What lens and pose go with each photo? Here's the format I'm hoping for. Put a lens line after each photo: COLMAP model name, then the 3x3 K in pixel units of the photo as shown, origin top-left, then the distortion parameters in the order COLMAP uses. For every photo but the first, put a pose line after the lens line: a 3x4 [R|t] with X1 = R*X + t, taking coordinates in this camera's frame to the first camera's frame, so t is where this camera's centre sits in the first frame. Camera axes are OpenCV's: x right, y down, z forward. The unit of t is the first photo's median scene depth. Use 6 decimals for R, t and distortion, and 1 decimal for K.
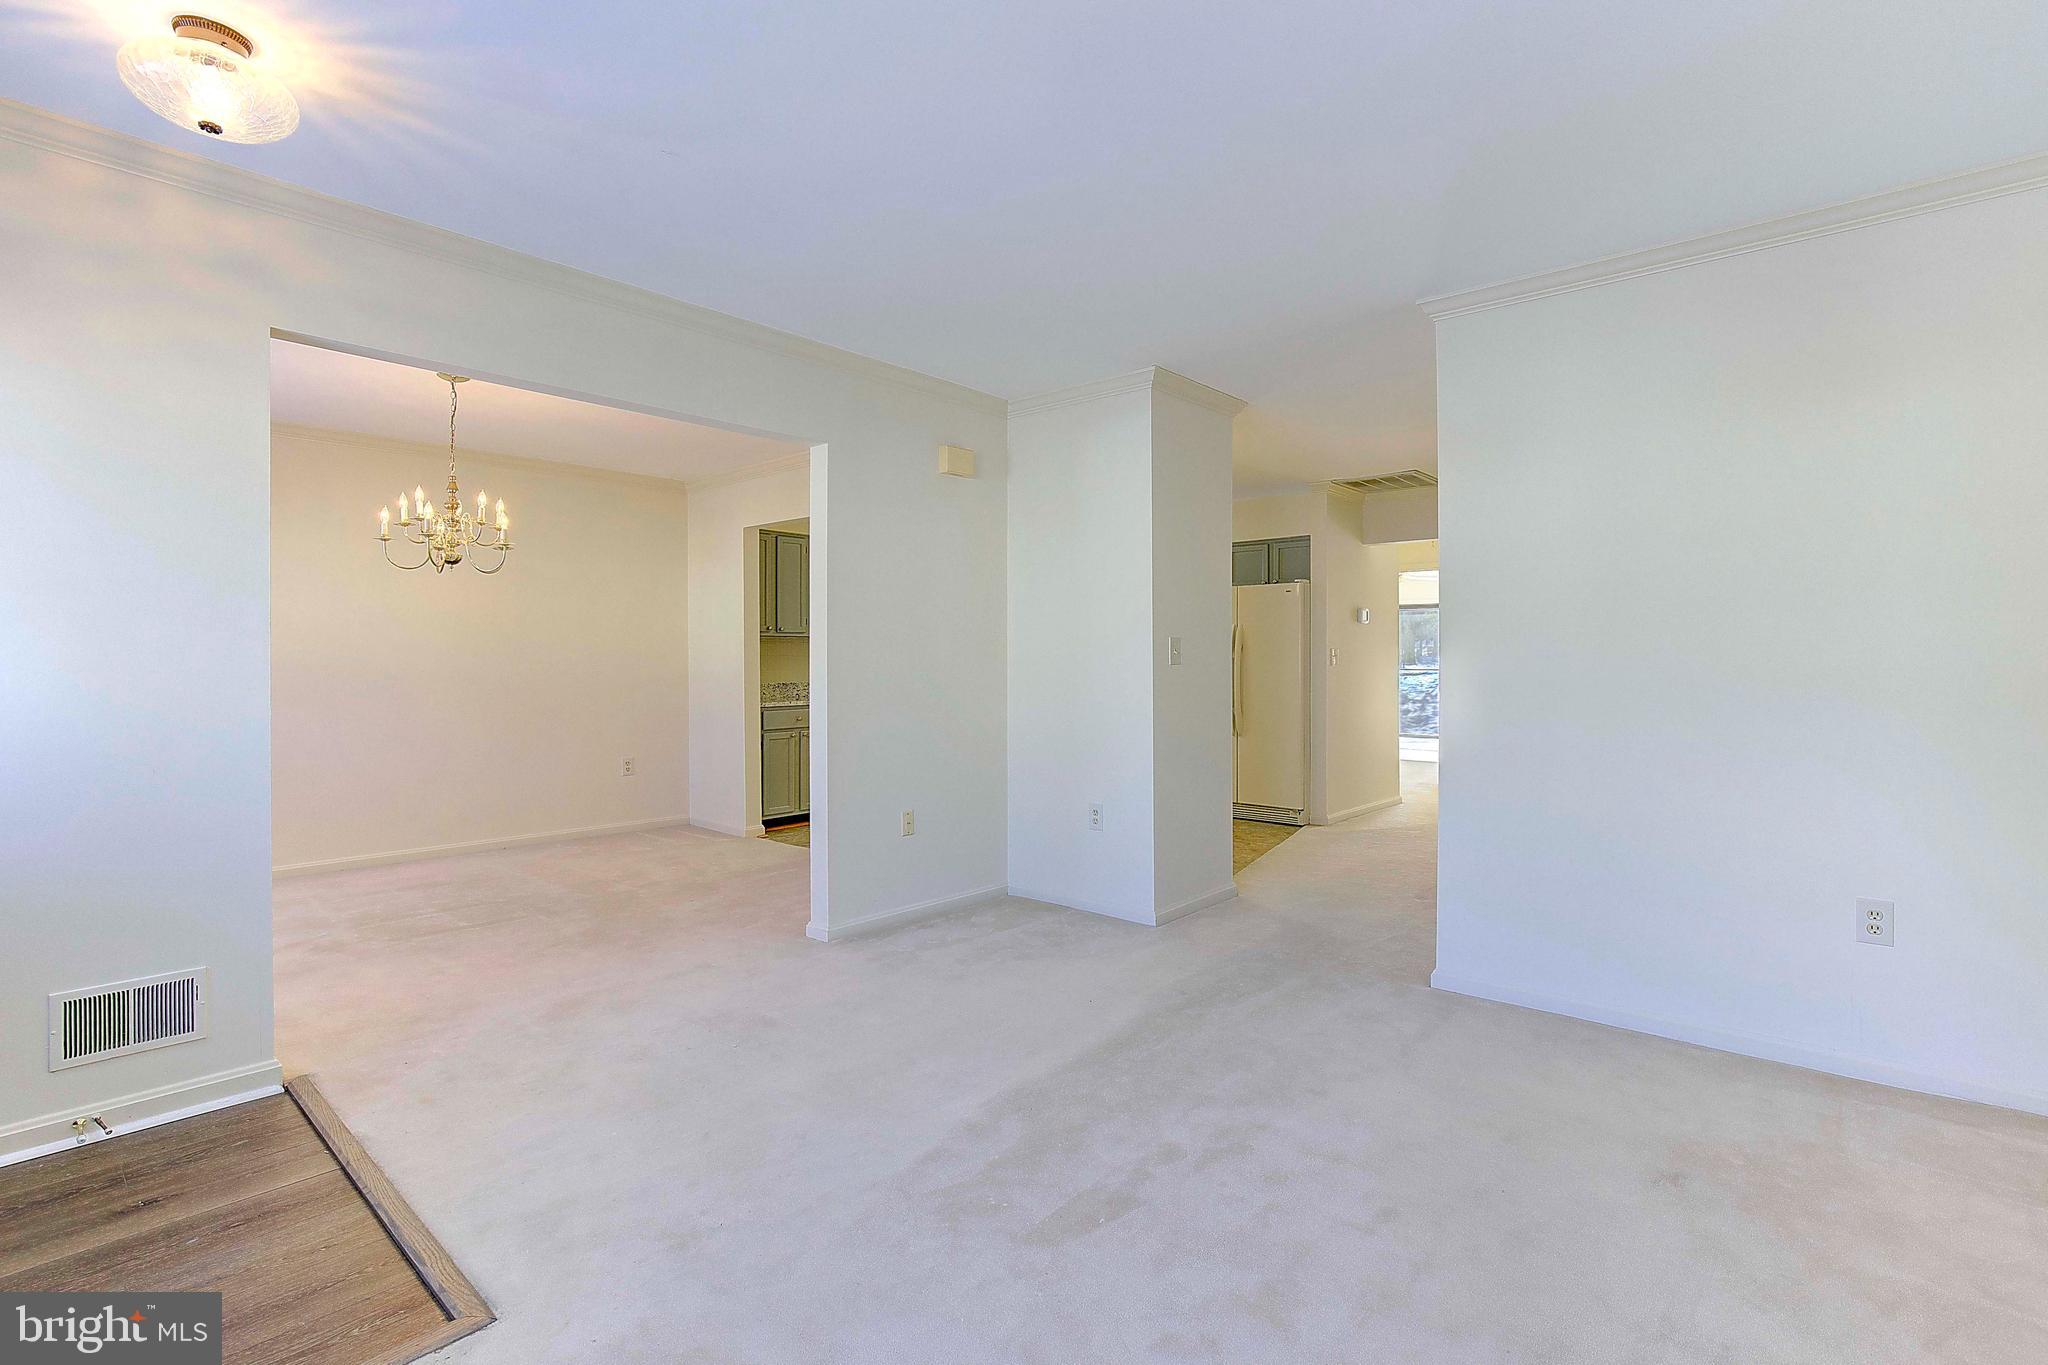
lens RADIAL K [[966.9, 0, 1026.7], [0, 966.9, 668.9], [0, 0, 1]] dist [-0.001979, 0.000198]
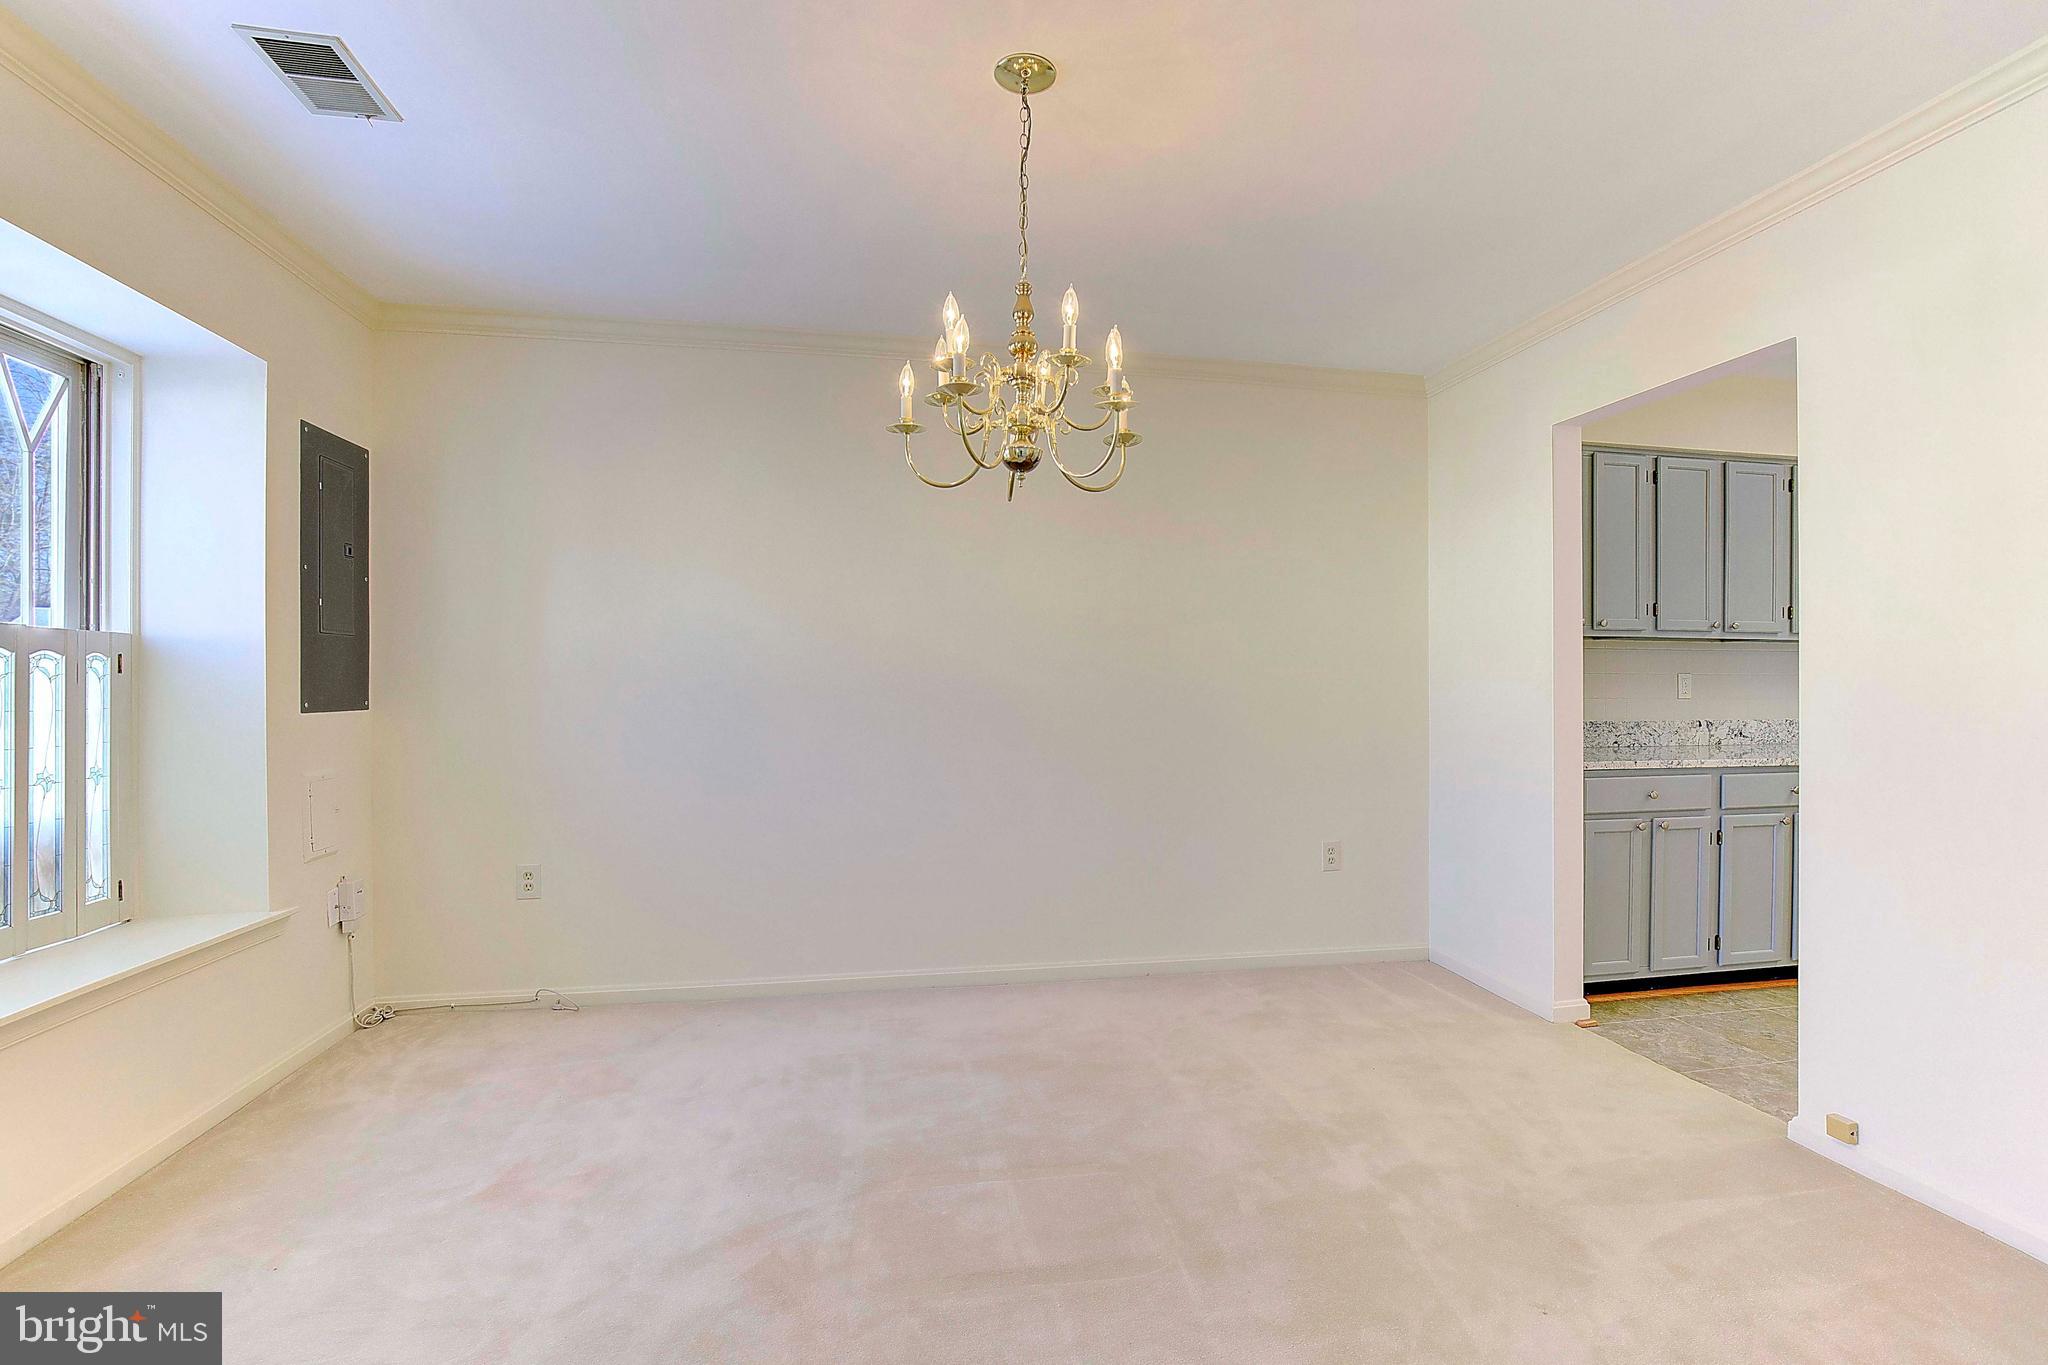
lens RADIAL K [[938.0, 0, 1059.5], [0, 938.0, 687.2], [0, 0, 1]] dist [-0.017824, 0.000062]
pose [[0.808752, 0.008134, -0.588093, -0.312851], [-0.009699, 0.999953, 0.000492, -0.004490], [0.588069, 0.005306, 0.808793, 0.645865]]
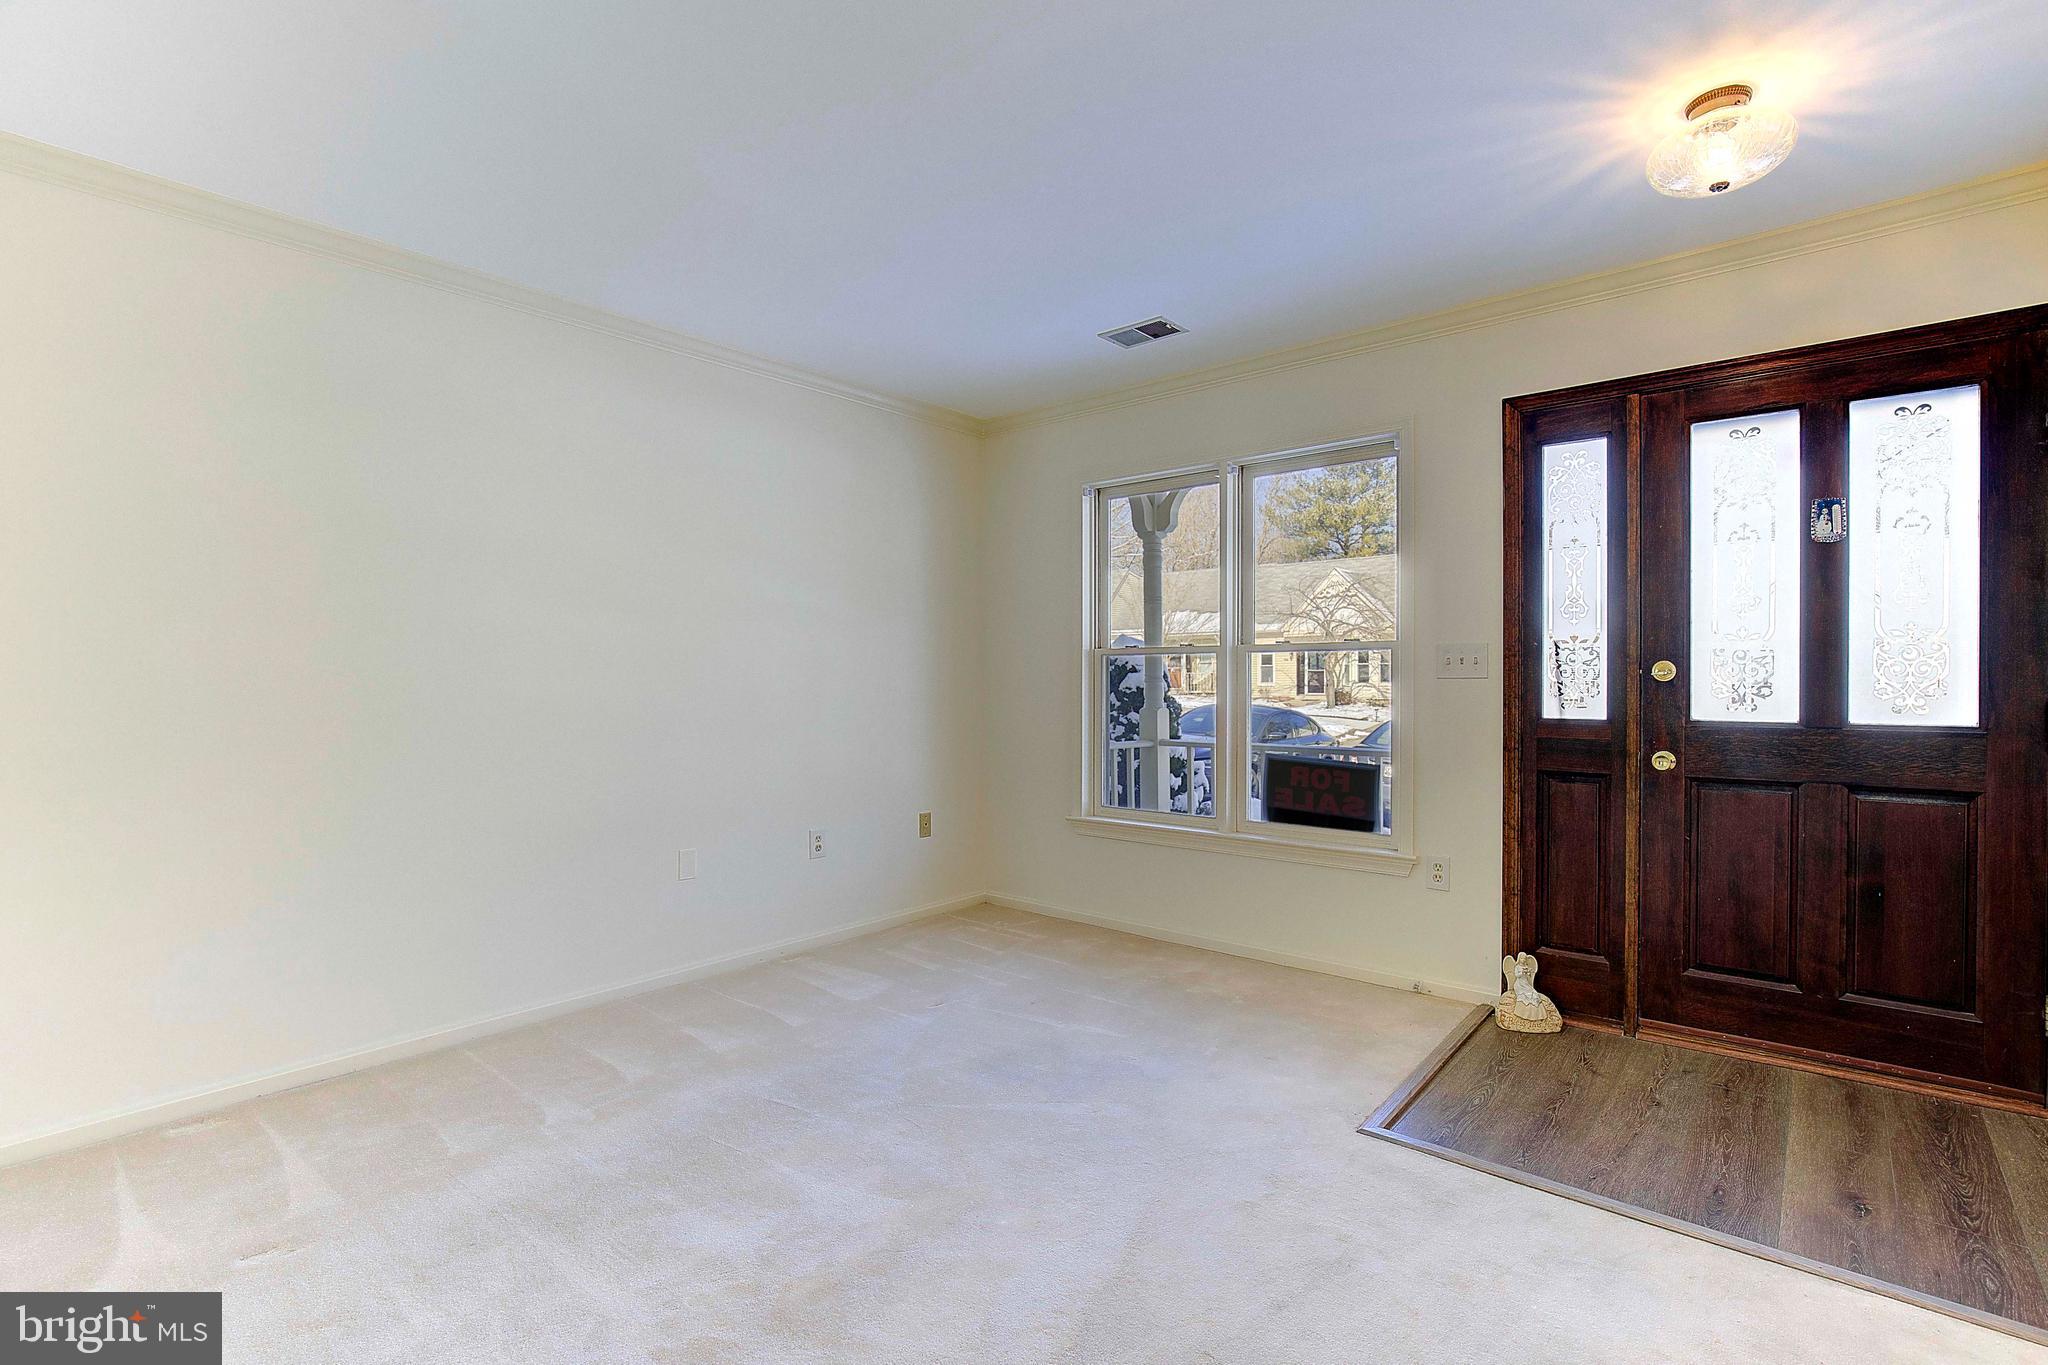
lens RADIAL K [[938.0, 0, 1059.5], [0, 938.0, 687.2], [0, 0, 1]] dist [-0.017824, 0.000062]
pose [[-0.998670, 0.006018, -0.051204, -0.014362], [0.005129, 0.999834, 0.017476, -0.005473], [0.051300, 0.017190, -0.998535, 0.924395]]
